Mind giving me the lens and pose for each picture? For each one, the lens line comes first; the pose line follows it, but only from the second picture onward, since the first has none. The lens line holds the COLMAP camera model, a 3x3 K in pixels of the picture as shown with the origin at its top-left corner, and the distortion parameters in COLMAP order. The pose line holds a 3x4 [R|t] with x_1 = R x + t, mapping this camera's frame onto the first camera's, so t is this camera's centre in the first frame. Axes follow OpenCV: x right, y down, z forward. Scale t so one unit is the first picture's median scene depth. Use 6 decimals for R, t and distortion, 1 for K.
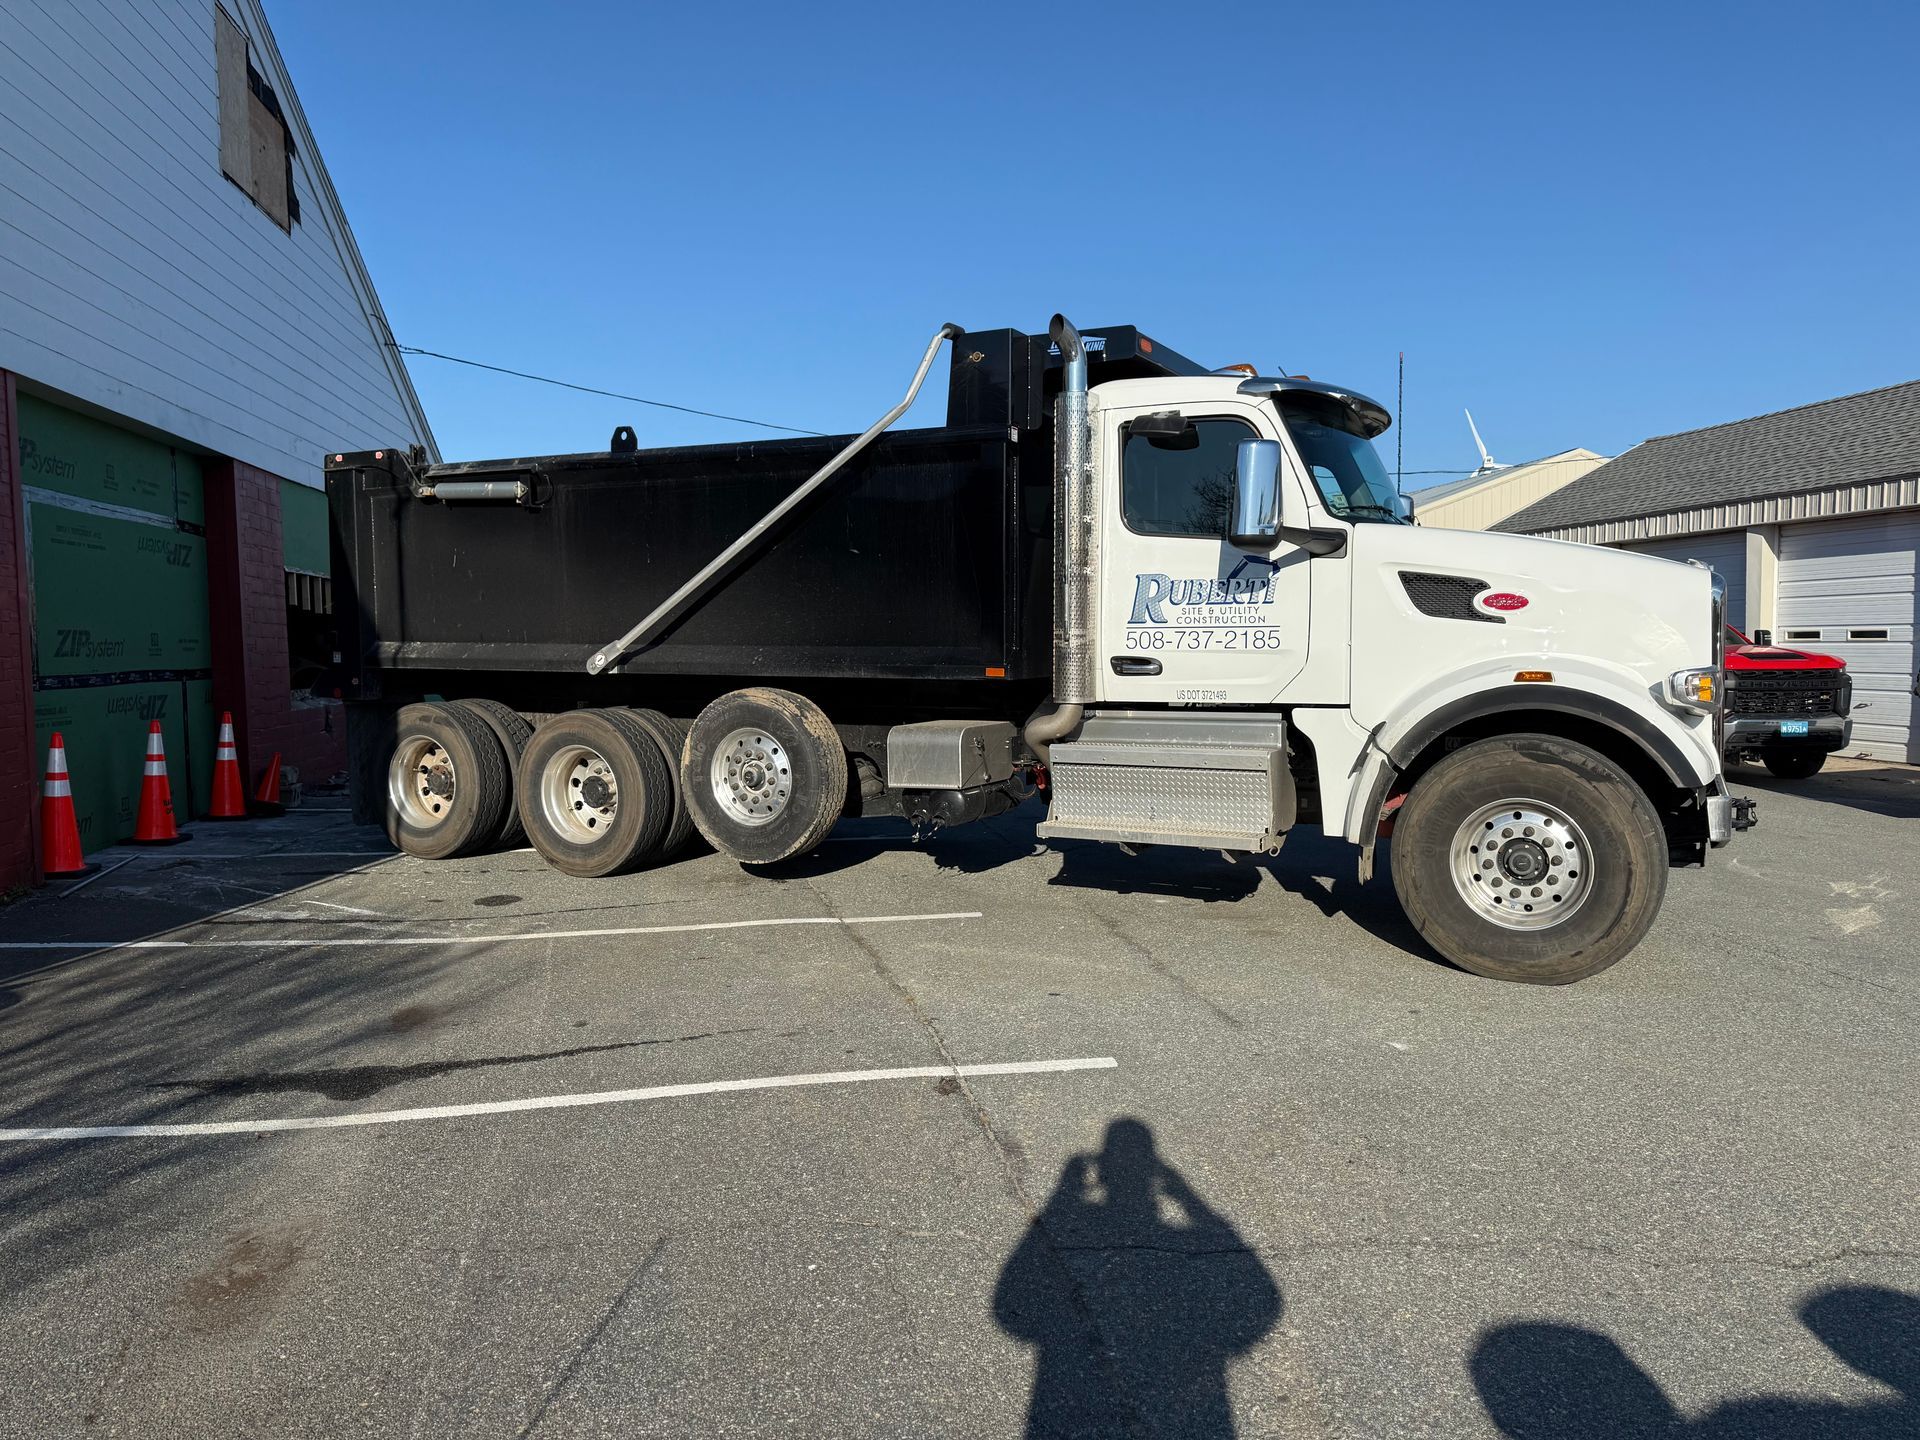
lens RADIAL K [[1273.9, 0, 960.0], [0, 1273.9, 720.0], [0, 0, 1]] dist [0.063734, -0.052553]
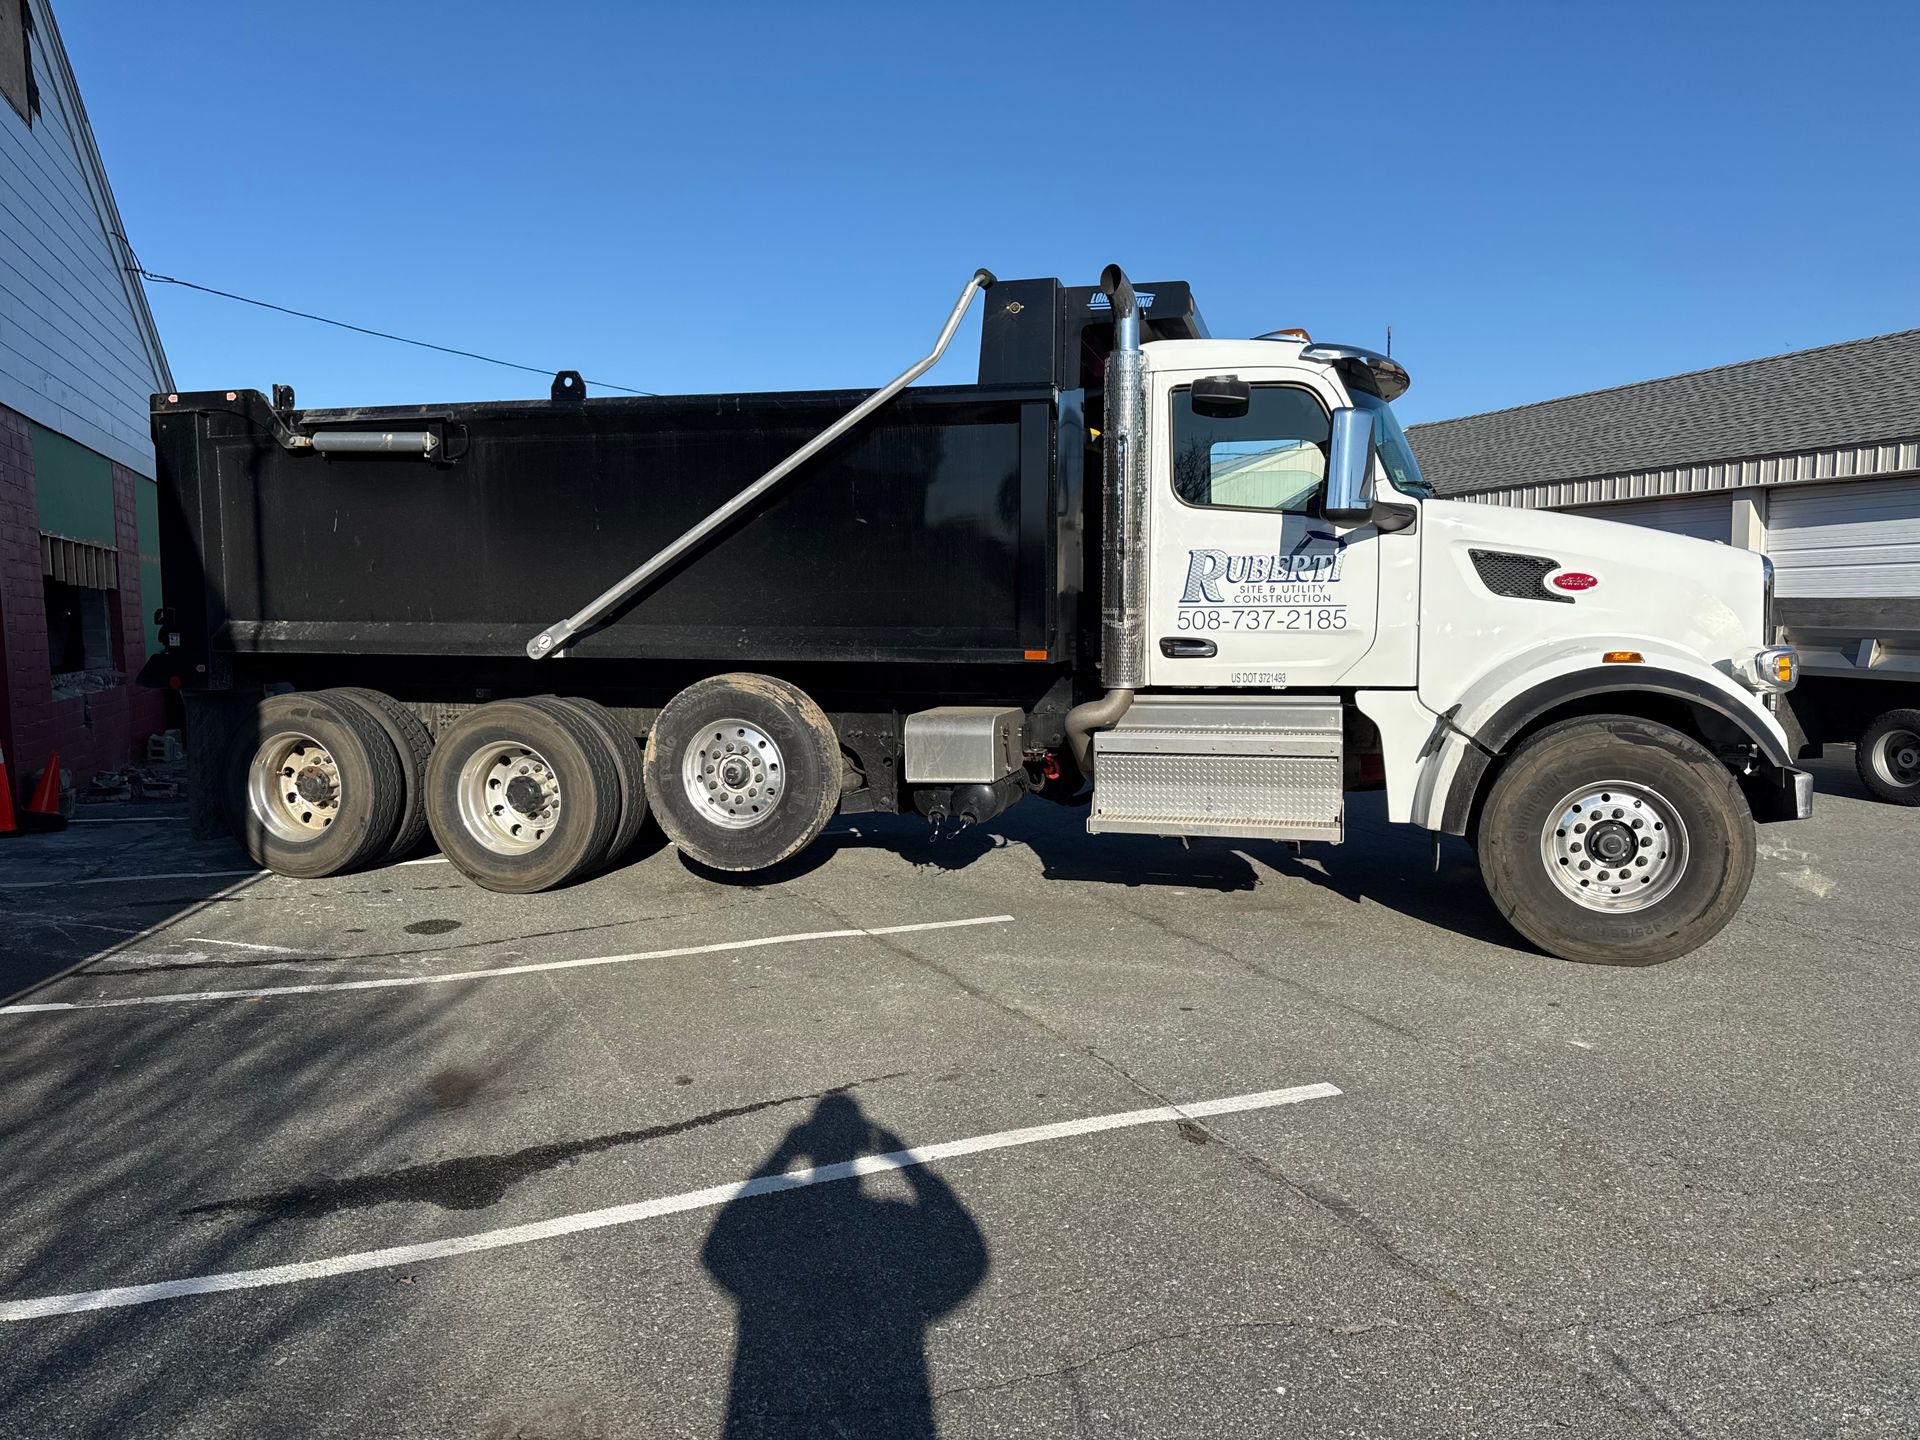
lens RADIAL K [[1281.9, 0, 960.0], [0, 1281.9, 720.0], [0, 0, 1]] dist [0.039083, -0.028457]
pose [[0.978620, -0.017430, 0.204939, -0.206734], [0.013047, 0.999657, 0.022719, -0.011906], [-0.205265, -0.019559, 0.978511, 0.103114]]
